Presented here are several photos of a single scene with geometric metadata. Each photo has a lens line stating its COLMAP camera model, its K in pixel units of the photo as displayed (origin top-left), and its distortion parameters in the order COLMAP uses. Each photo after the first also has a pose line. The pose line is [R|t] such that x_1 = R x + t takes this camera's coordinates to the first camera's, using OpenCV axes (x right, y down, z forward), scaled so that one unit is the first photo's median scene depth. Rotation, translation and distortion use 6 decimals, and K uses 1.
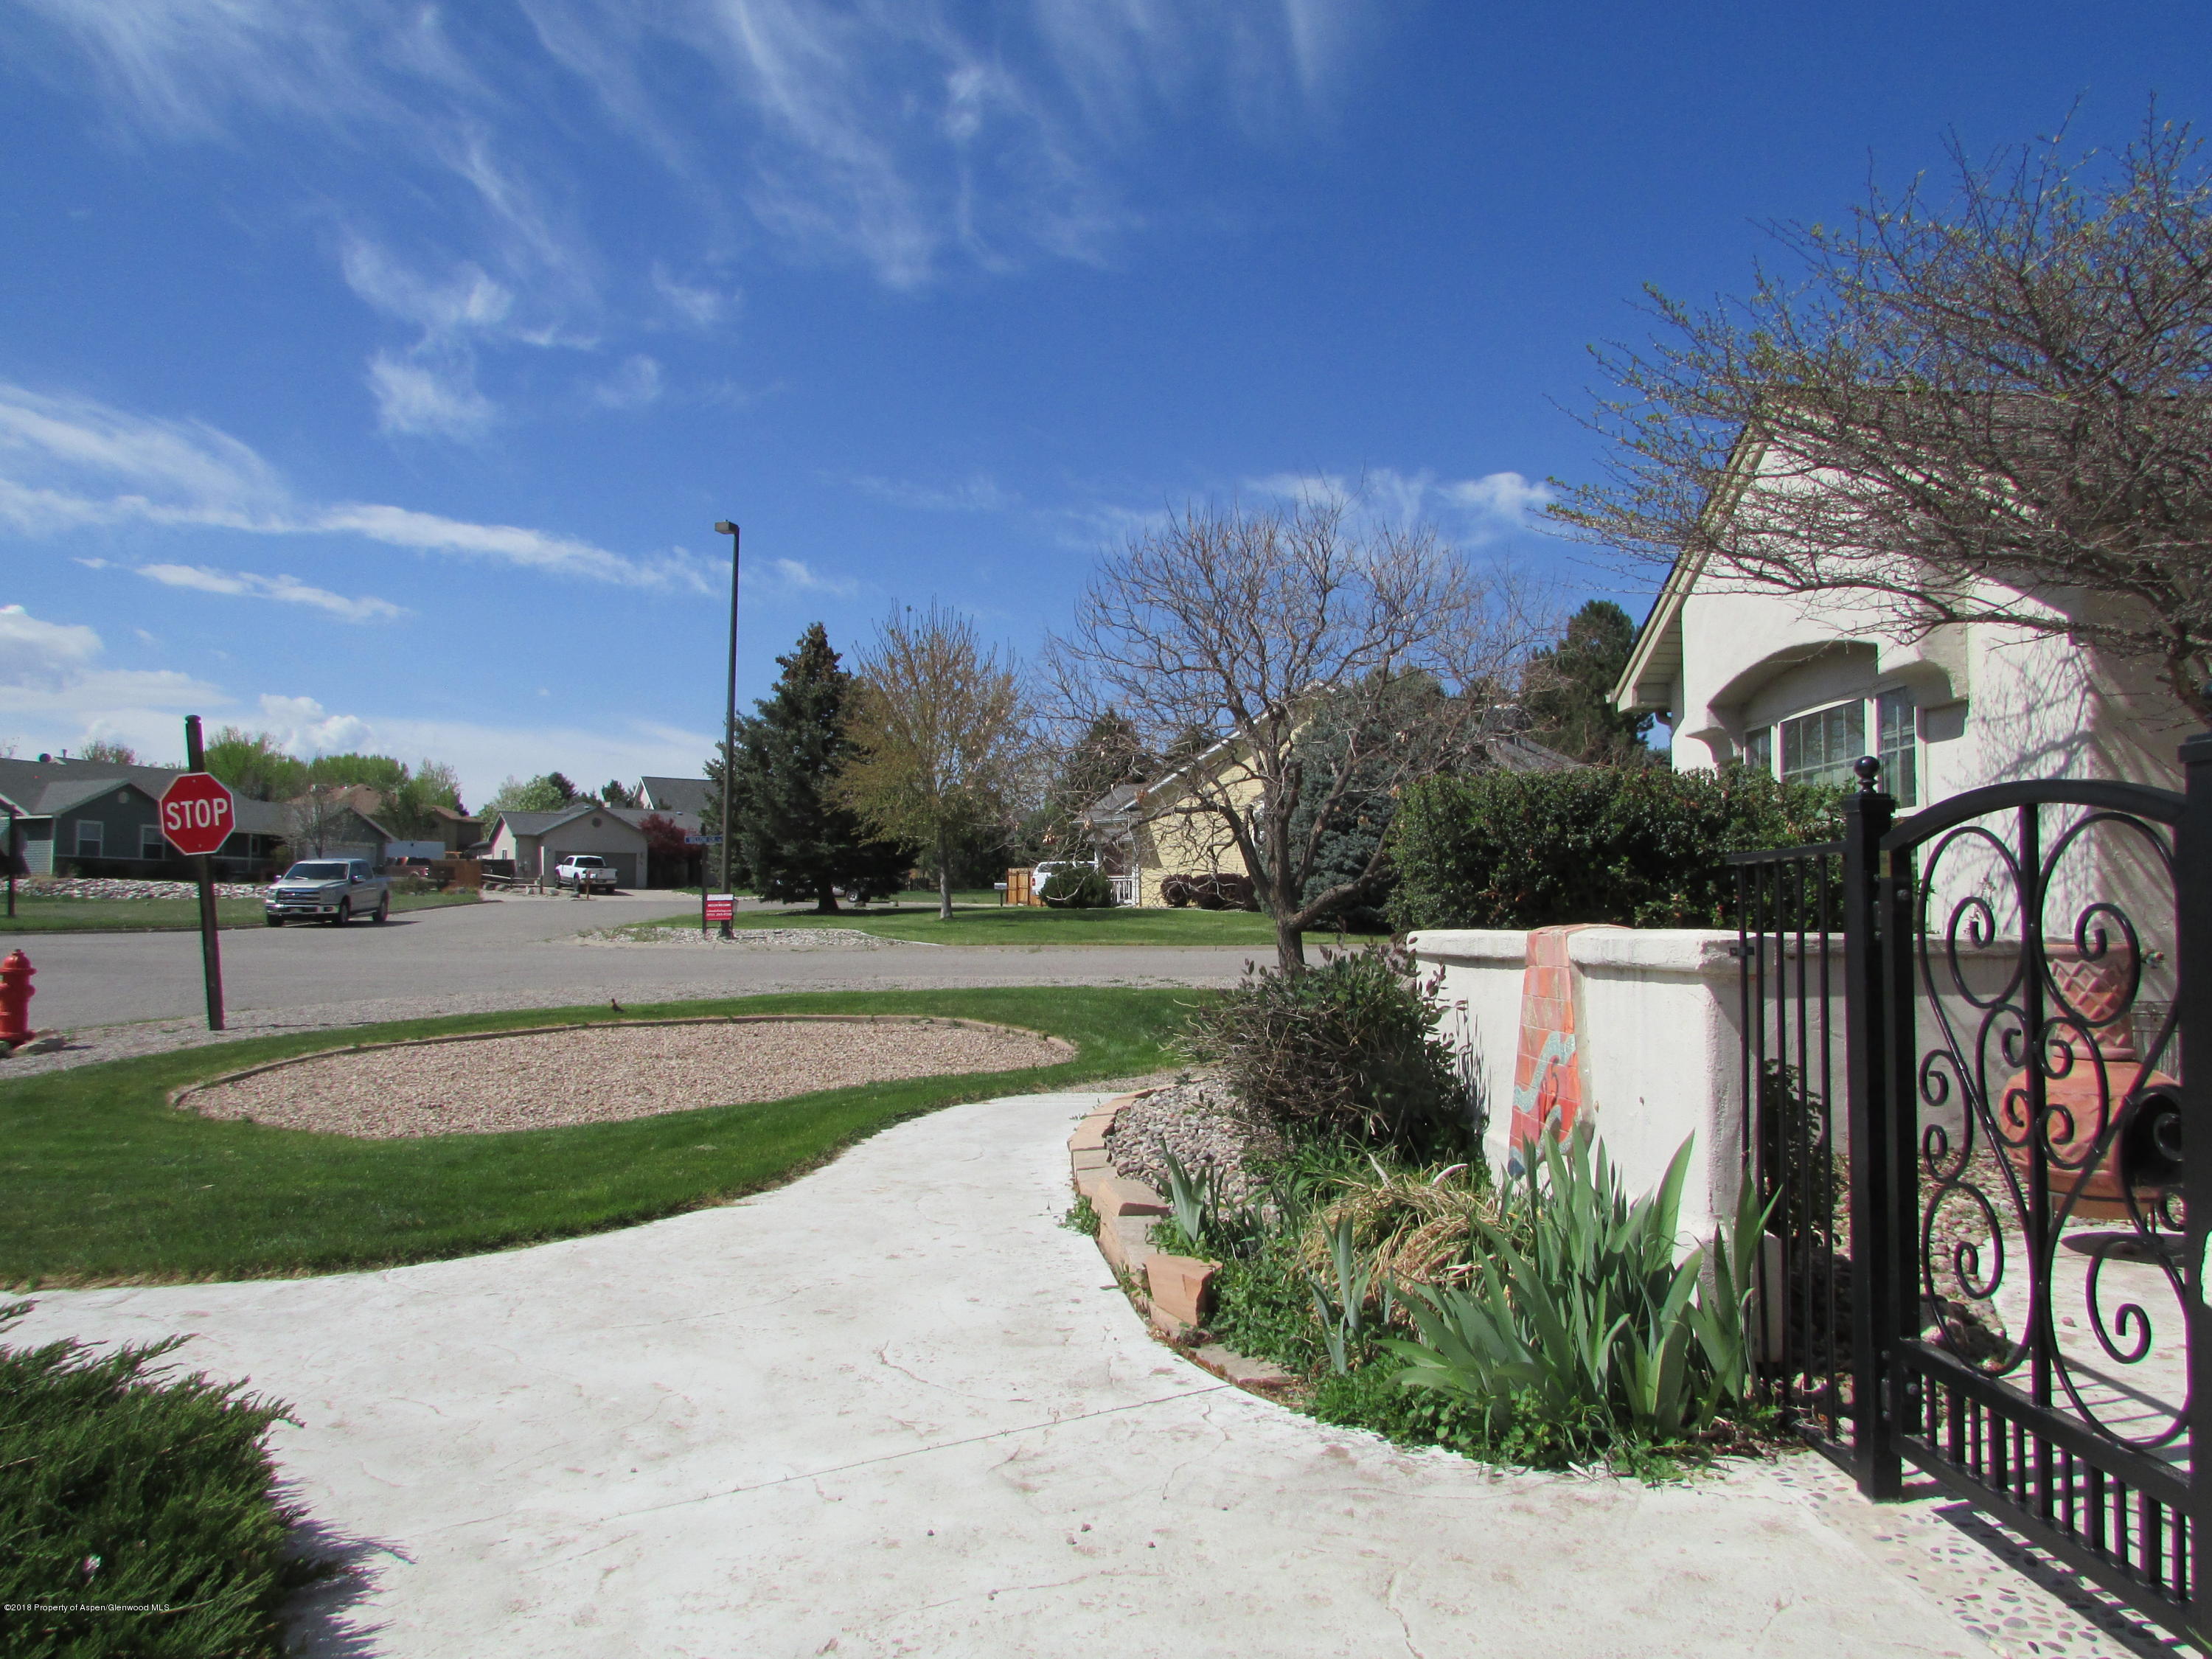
lens RADIAL K [[1591.4, 0, 1106.0], [0, 1591.4, 829.5], [0, 0, 1]] dist [-0.023426, 0.003952]
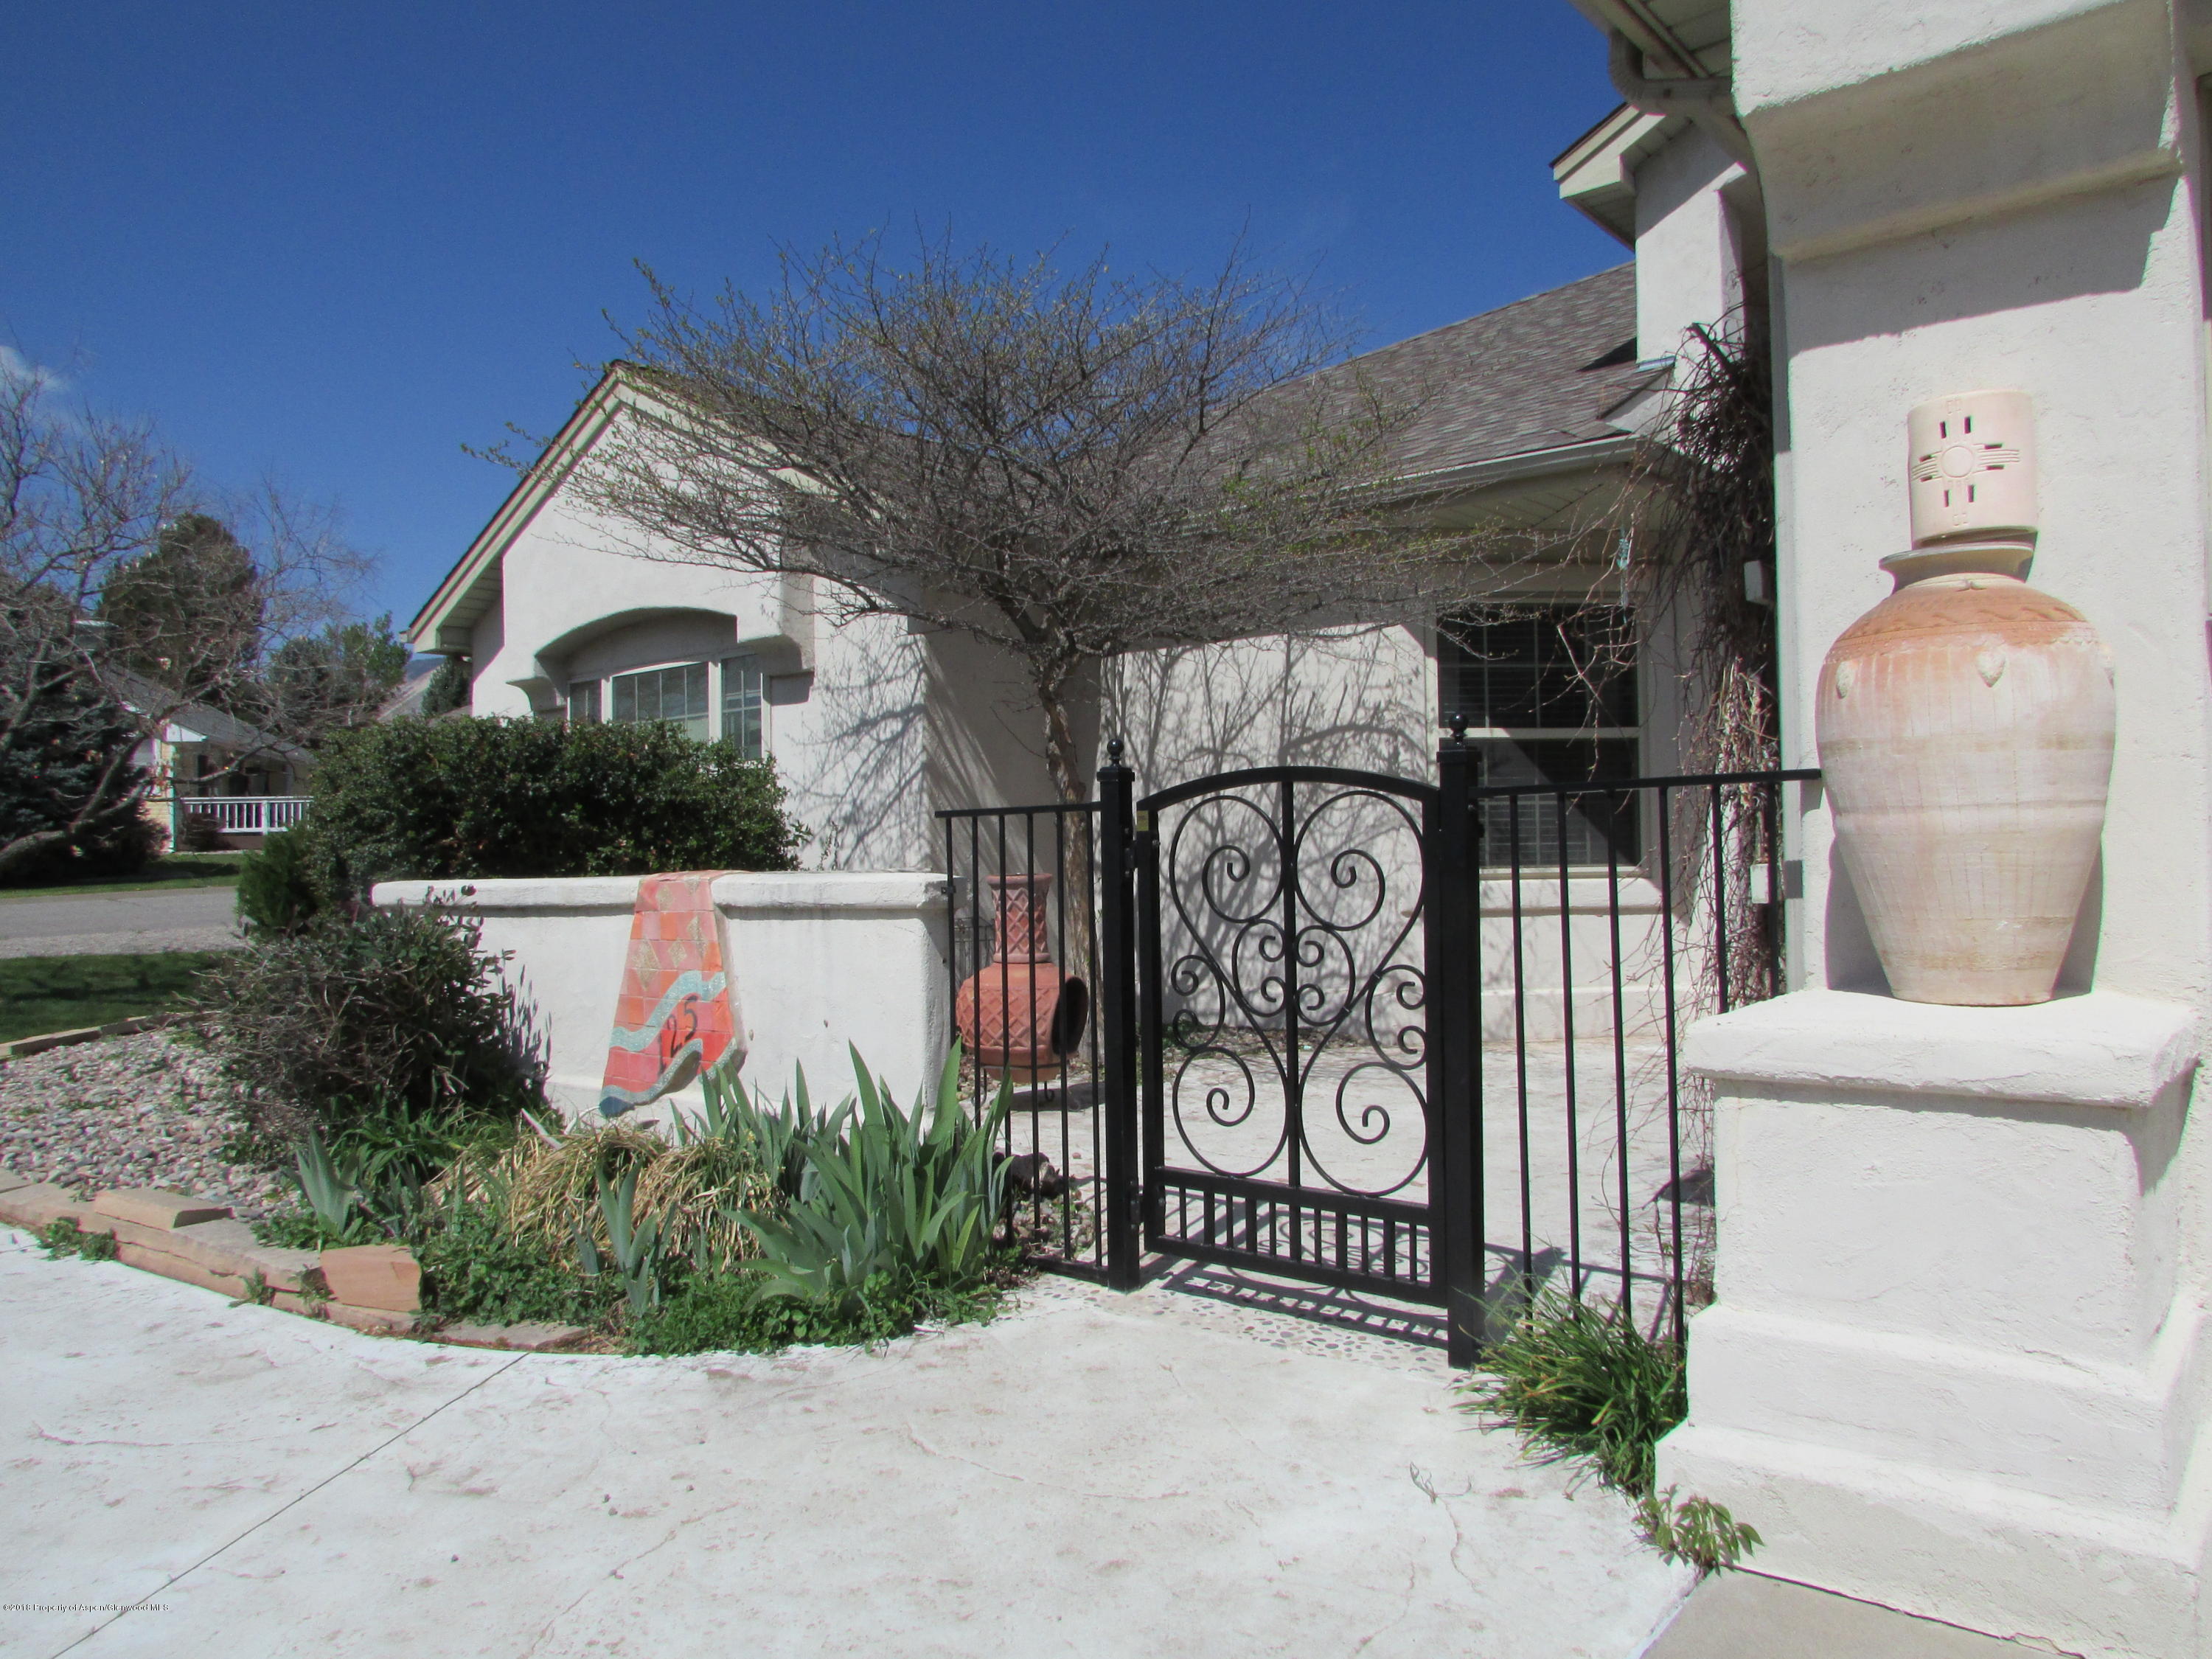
lens RADIAL K [[1591.4, 0, 1106.0], [0, 1591.4, 829.5], [0, 0, 1]] dist [-0.023426, 0.003952]
pose [[0.662417, -0.011749, 0.749043, -0.348194], [-0.017708, 0.999352, 0.031335, -0.007959], [-0.748926, -0.034021, 0.661780, 0.082216]]
